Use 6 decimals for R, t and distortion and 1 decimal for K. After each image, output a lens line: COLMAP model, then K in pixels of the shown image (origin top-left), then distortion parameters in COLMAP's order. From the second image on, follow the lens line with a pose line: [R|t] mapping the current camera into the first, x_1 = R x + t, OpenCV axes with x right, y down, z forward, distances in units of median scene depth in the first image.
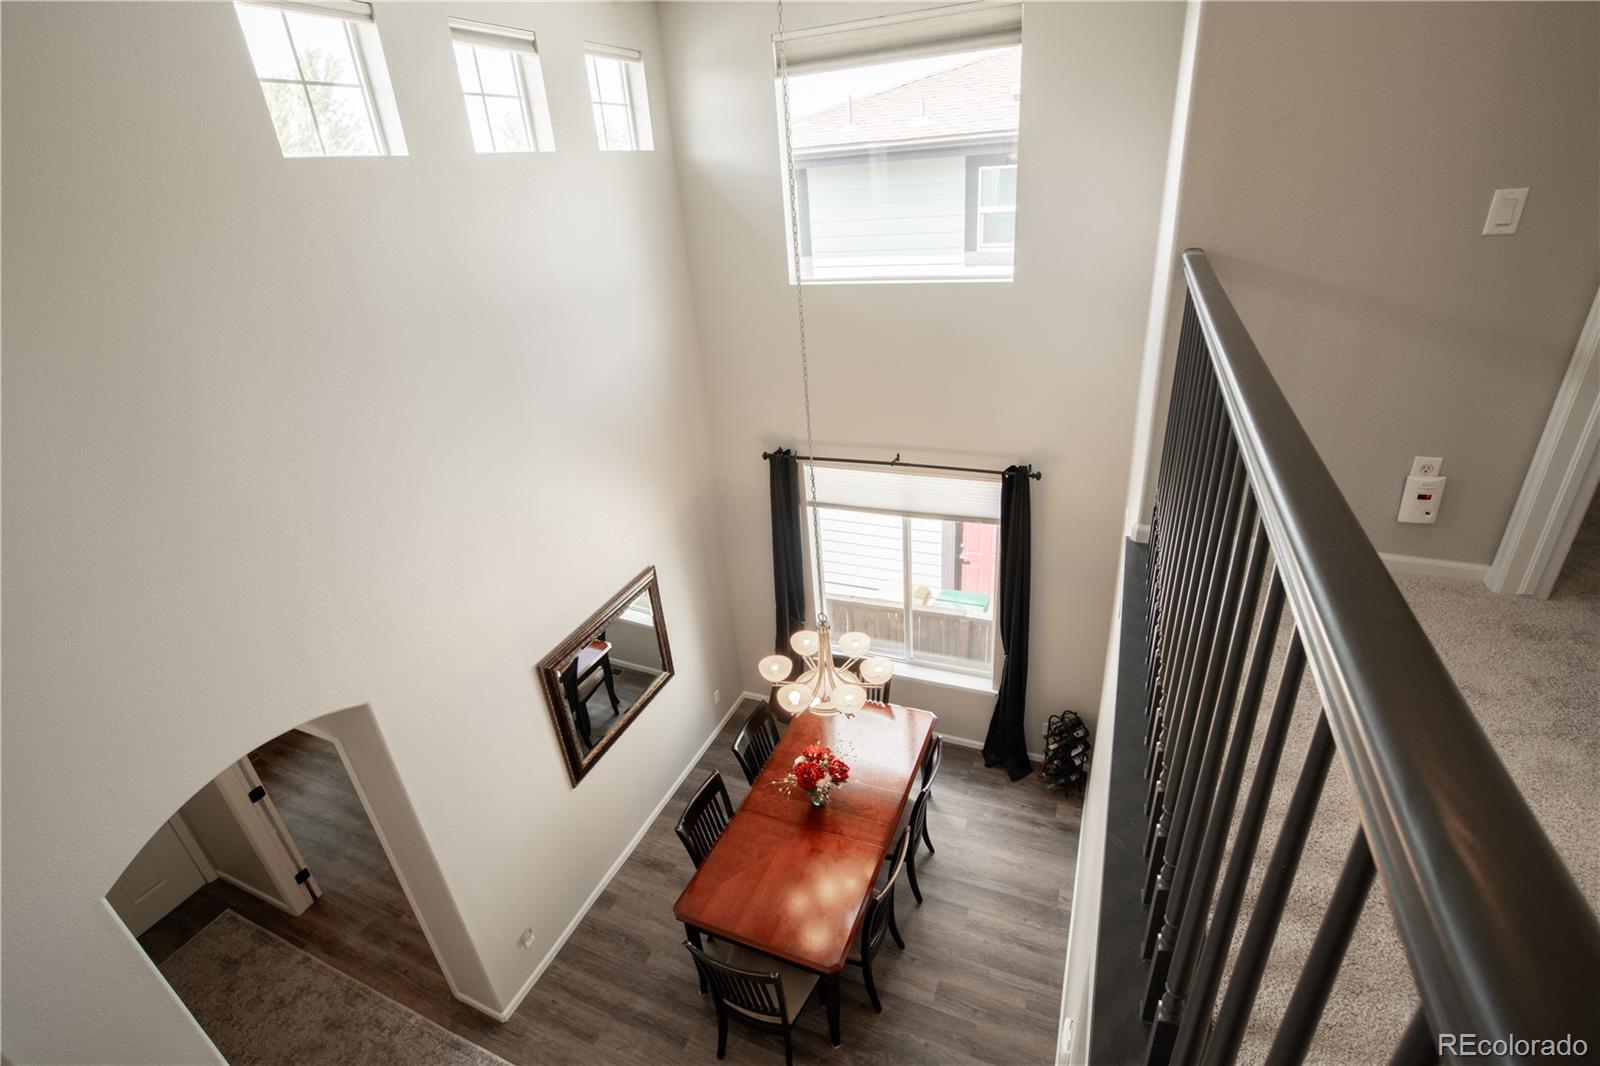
lens RADIAL K [[734.5, 0, 800.3], [0, 734.5, 527.2], [0, 0, 1]] dist [-0.050374, 0.019291]
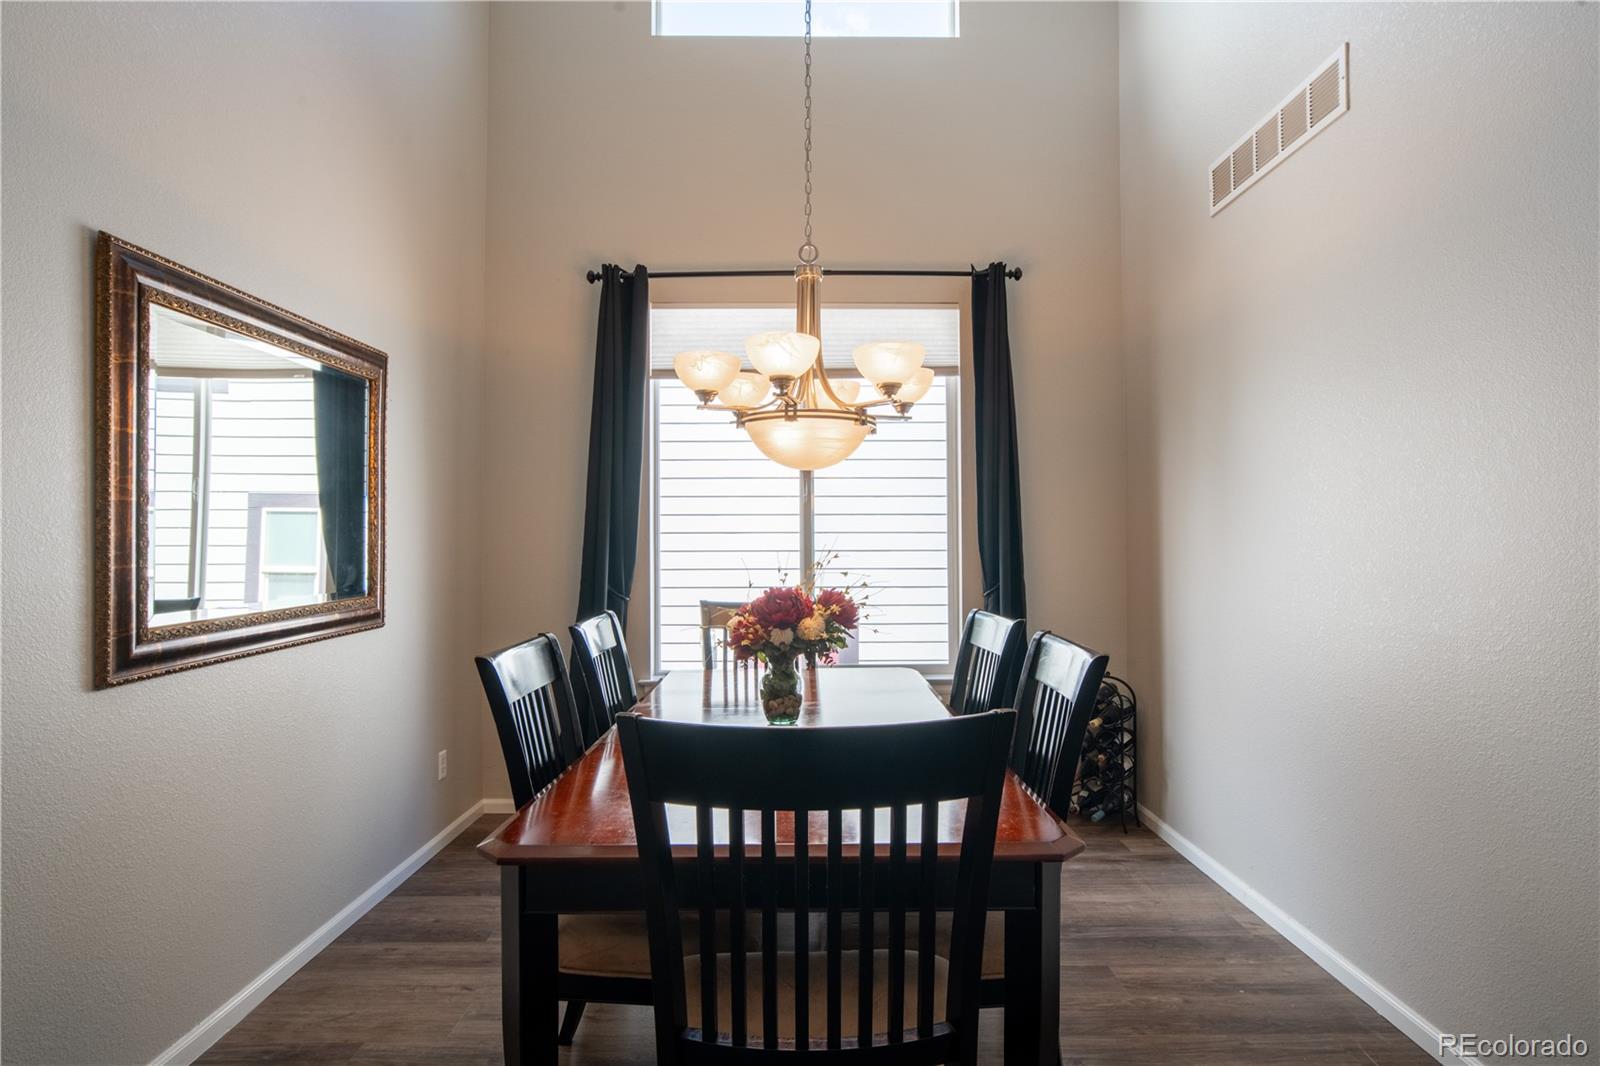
lens RADIAL K [[852.4, 0, 808.9], [0, 852.4, 534.5], [0, 0, 1]] dist [-0.001596, -0.000164]
pose [[0.912659, 0.079189, 0.400977, -0.163950], [0.117926, 0.888311, -0.443844, 0.470504], [-0.391340, 0.452364, 0.801386, 0.490878]]
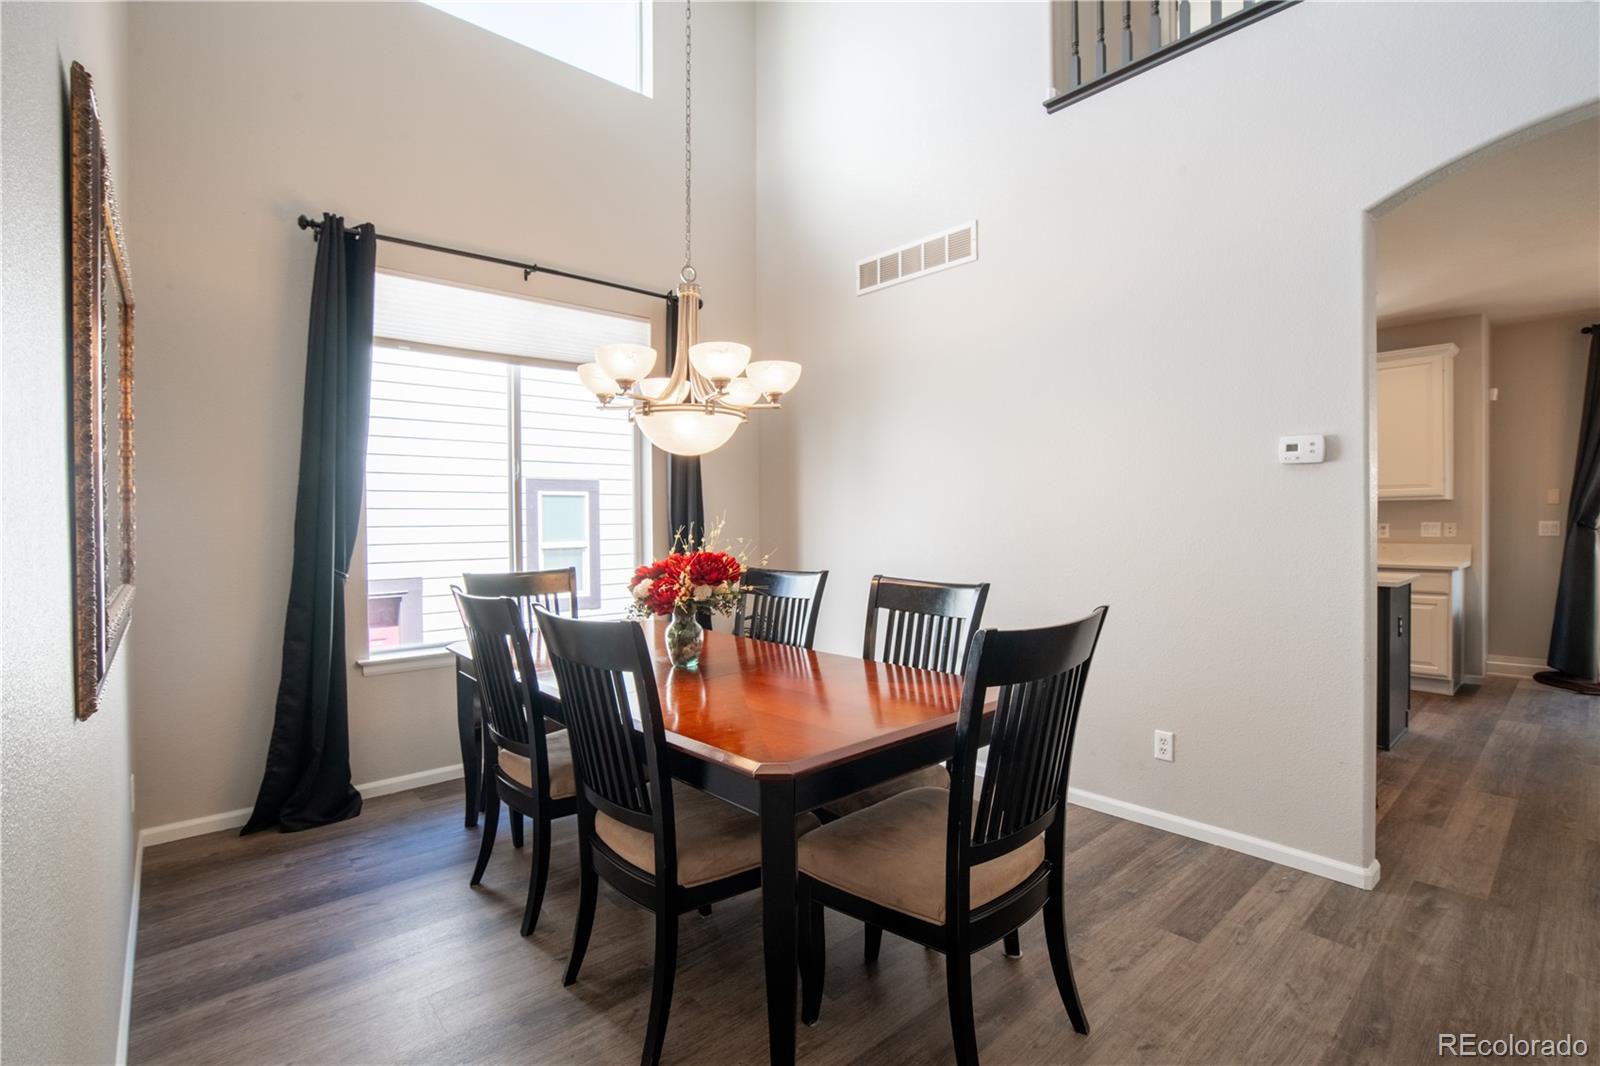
lens RADIAL K [[734.5, 0, 800.3], [0, 734.5, 527.2], [0, 0, 1]] dist [-0.050374, 0.019291]
pose [[0.431204, 0.060674, 0.900212, -0.396263], [0.375099, 0.895372, -0.240021, 0.411360], [-0.820588, 0.441167, 0.363329, 0.649224]]
